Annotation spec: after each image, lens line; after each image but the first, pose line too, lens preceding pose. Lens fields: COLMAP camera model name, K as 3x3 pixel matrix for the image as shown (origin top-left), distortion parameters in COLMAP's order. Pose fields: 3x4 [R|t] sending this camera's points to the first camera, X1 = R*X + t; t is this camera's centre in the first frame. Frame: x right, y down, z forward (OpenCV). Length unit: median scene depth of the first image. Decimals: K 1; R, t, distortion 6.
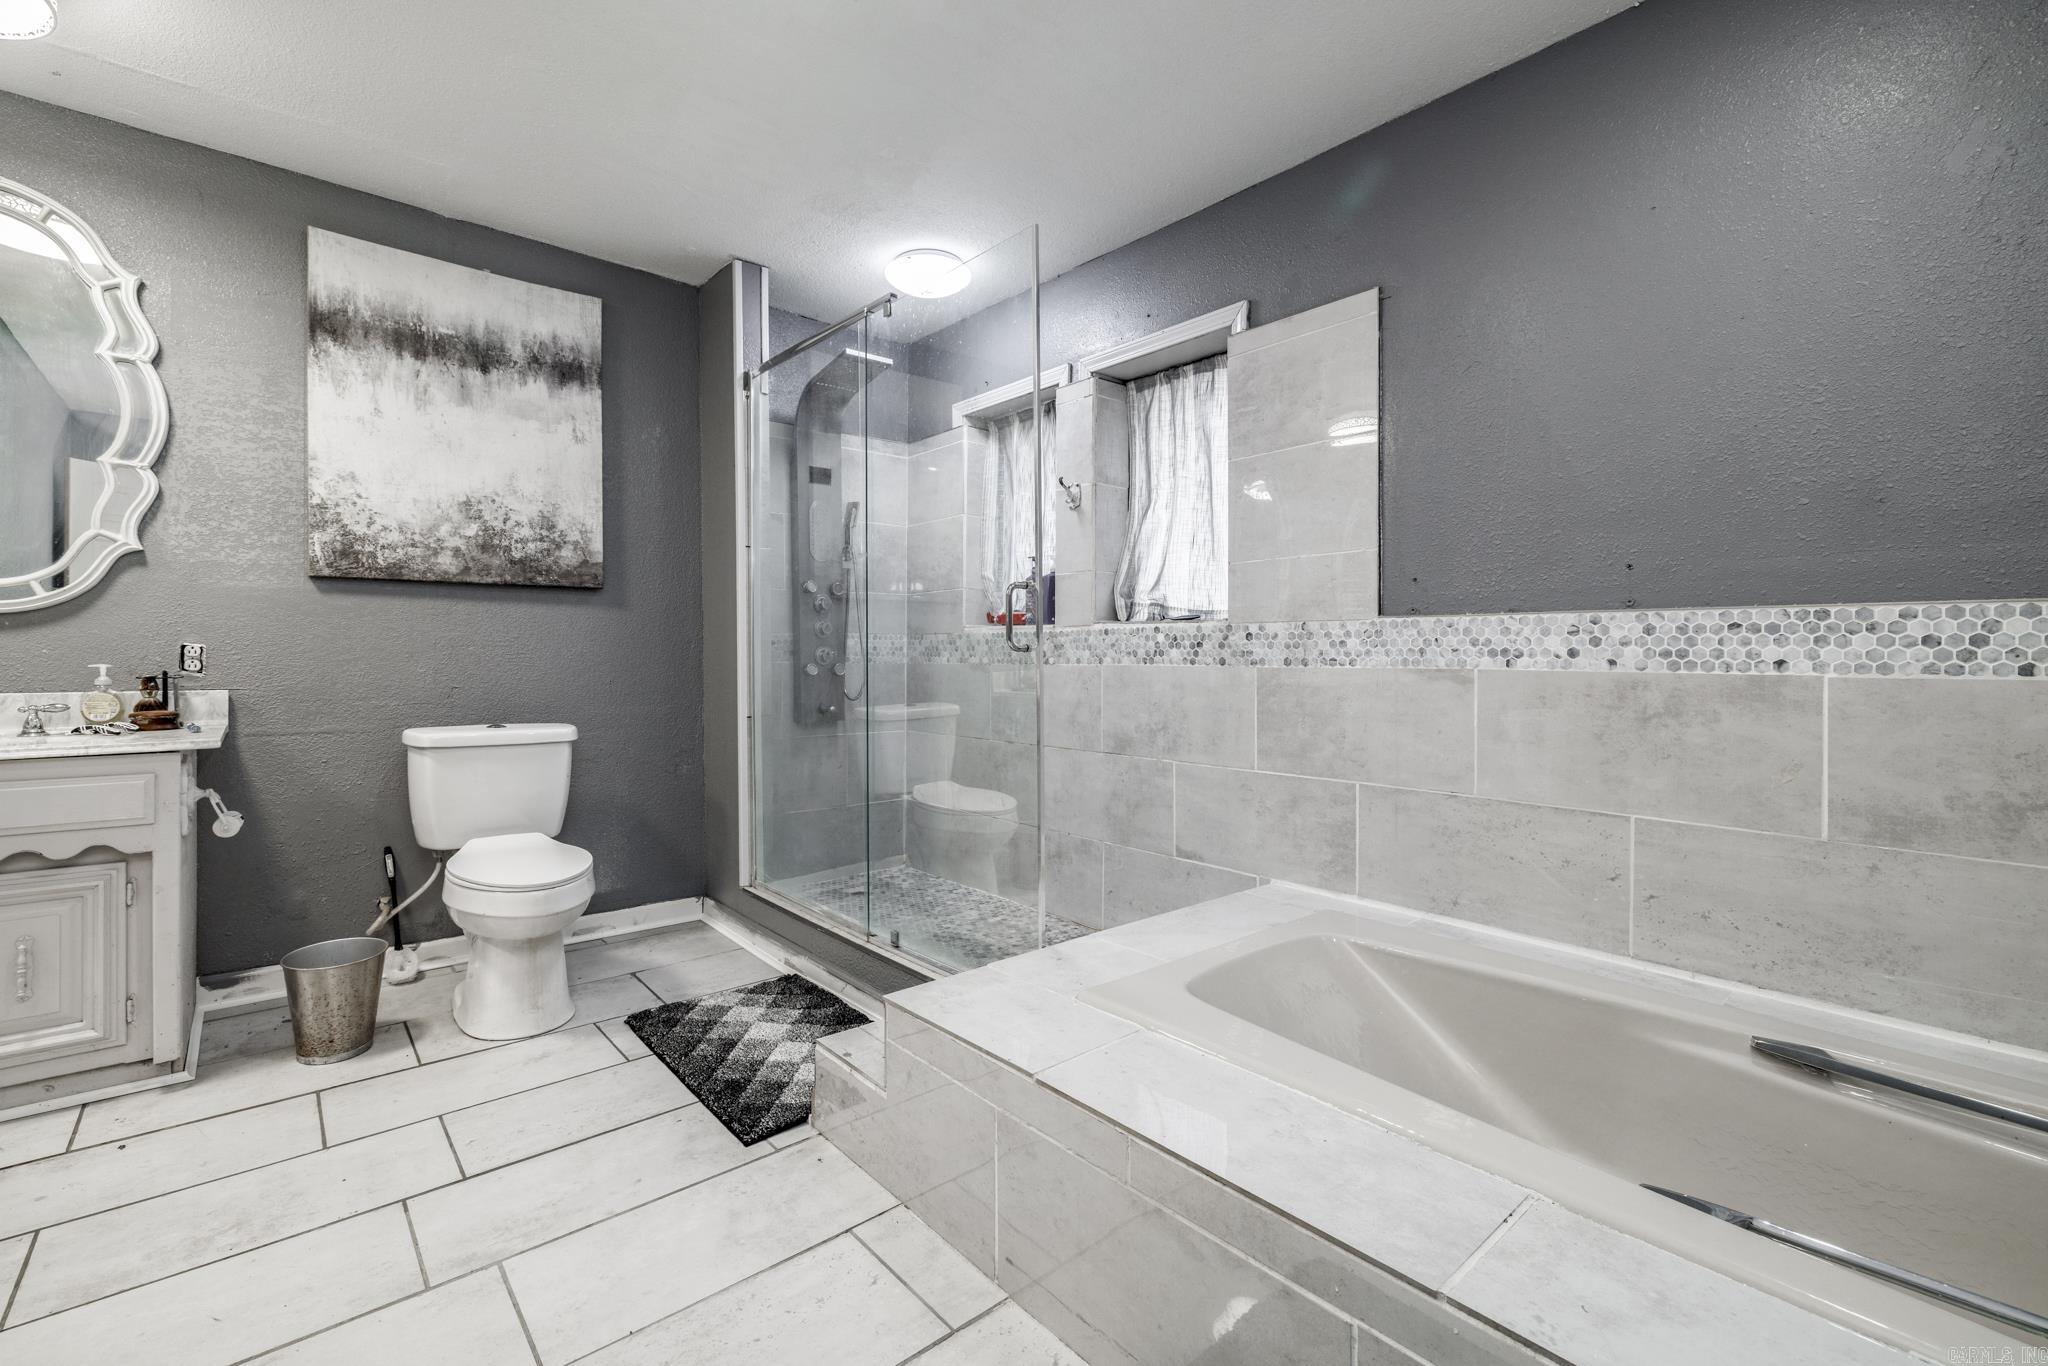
lens RADIAL K [[888.1, 0, 972.9], [0, 888.1, 668.3], [0, 0, 1]] dist [0.001273, -0.000498]
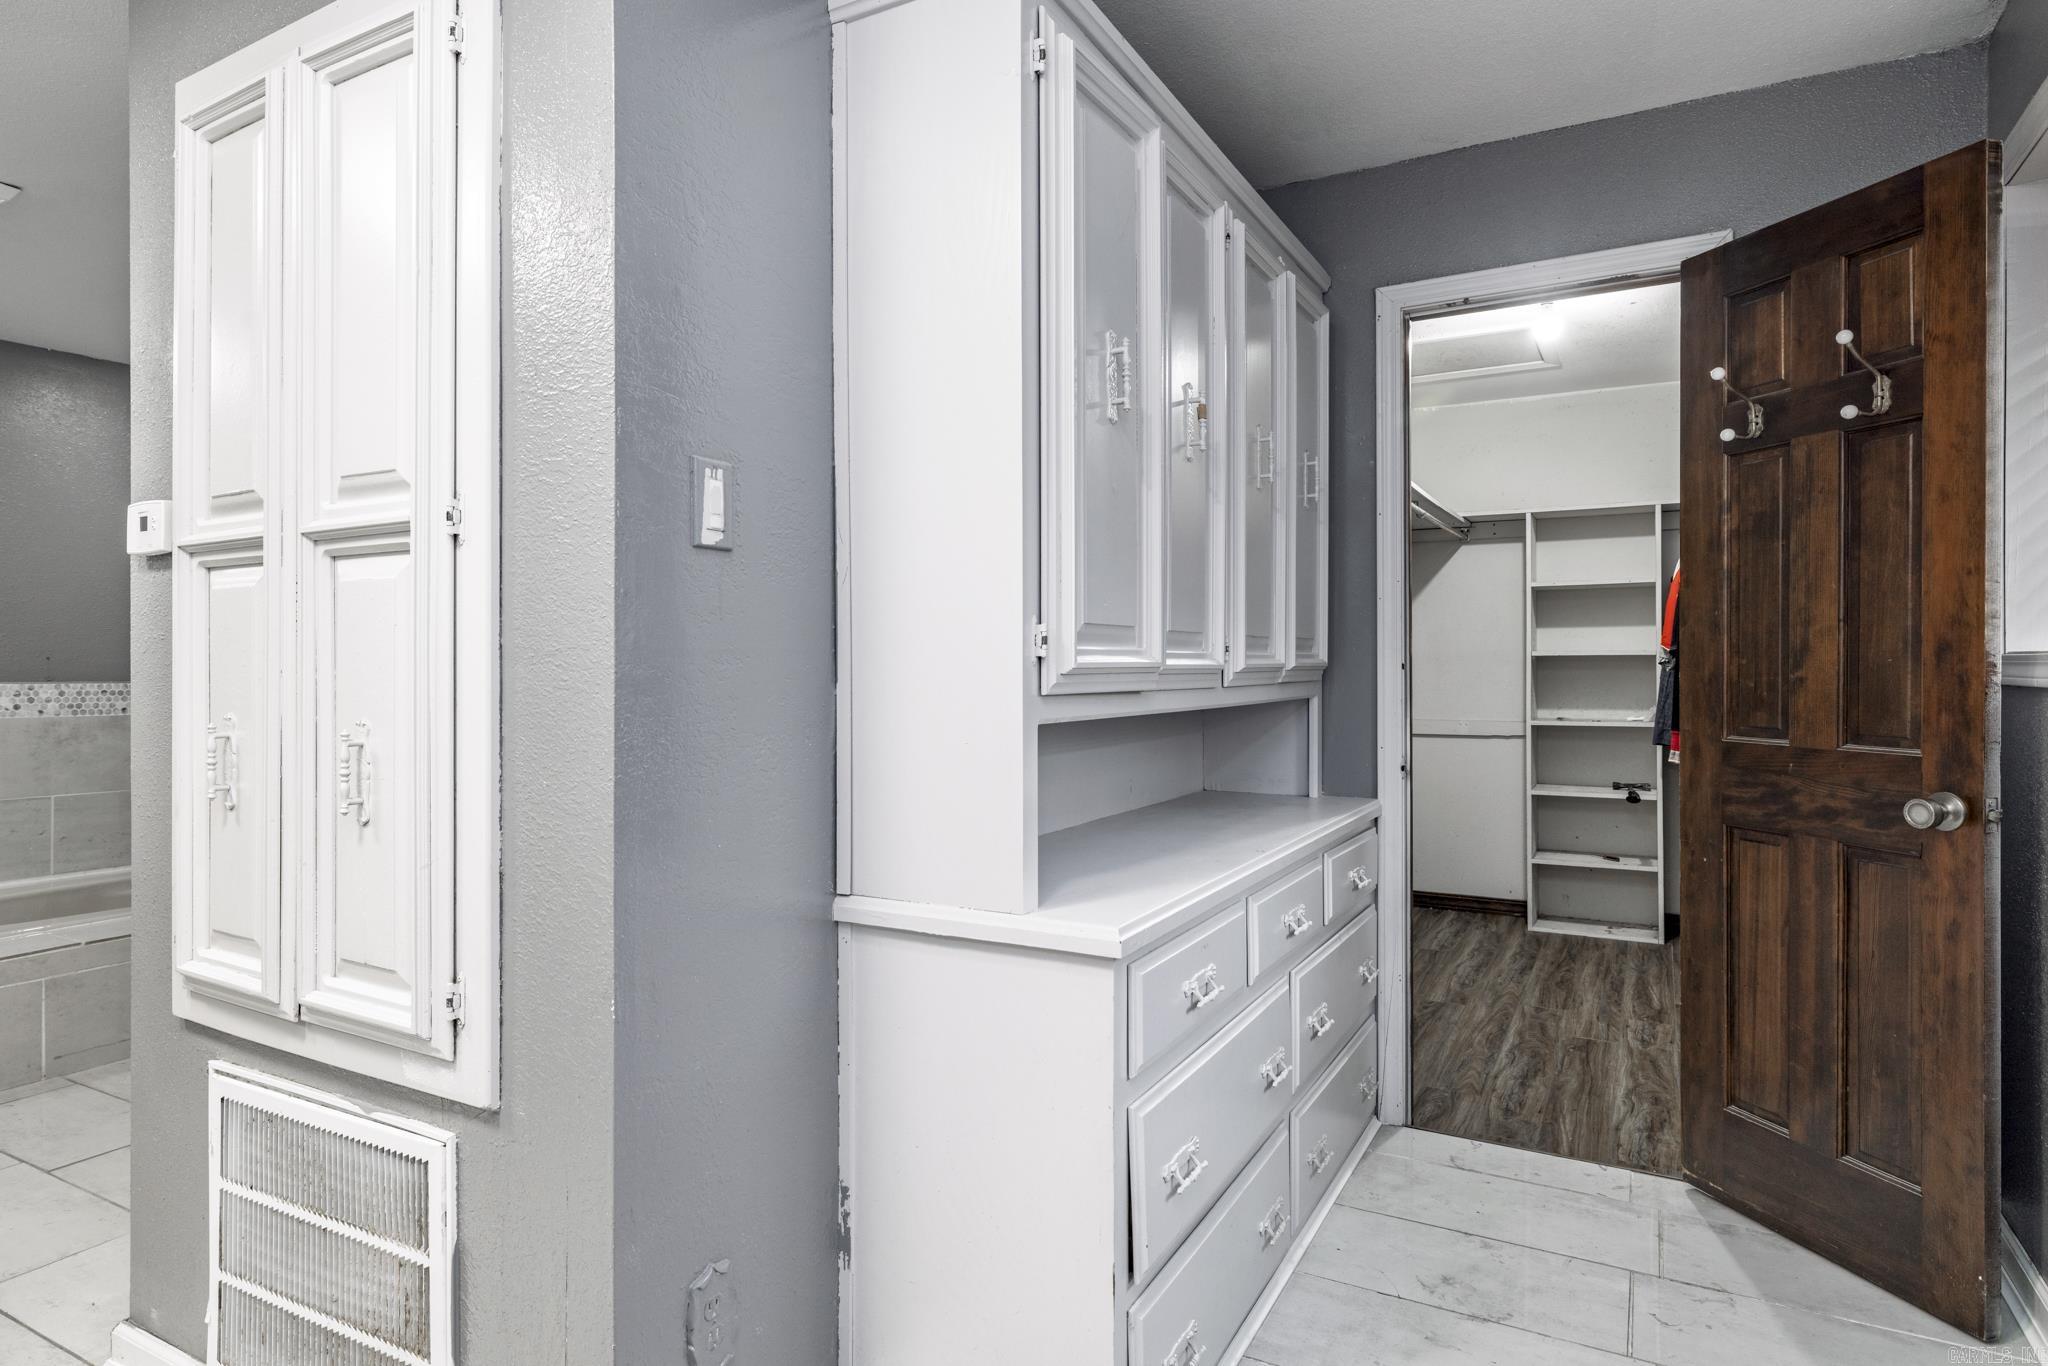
lens RADIAL K [[1125.9, 0, 1019.5], [0, 1125.9, 662.7], [0, 0, 1]] dist [0.001669, -0.001058]
pose [[-0.368250, 0.000002, 0.929727, -1.229225], [0.010781, 0.999933, 0.004268, -0.054882], [-0.929664, 0.011595, -0.368225, 0.006847]]
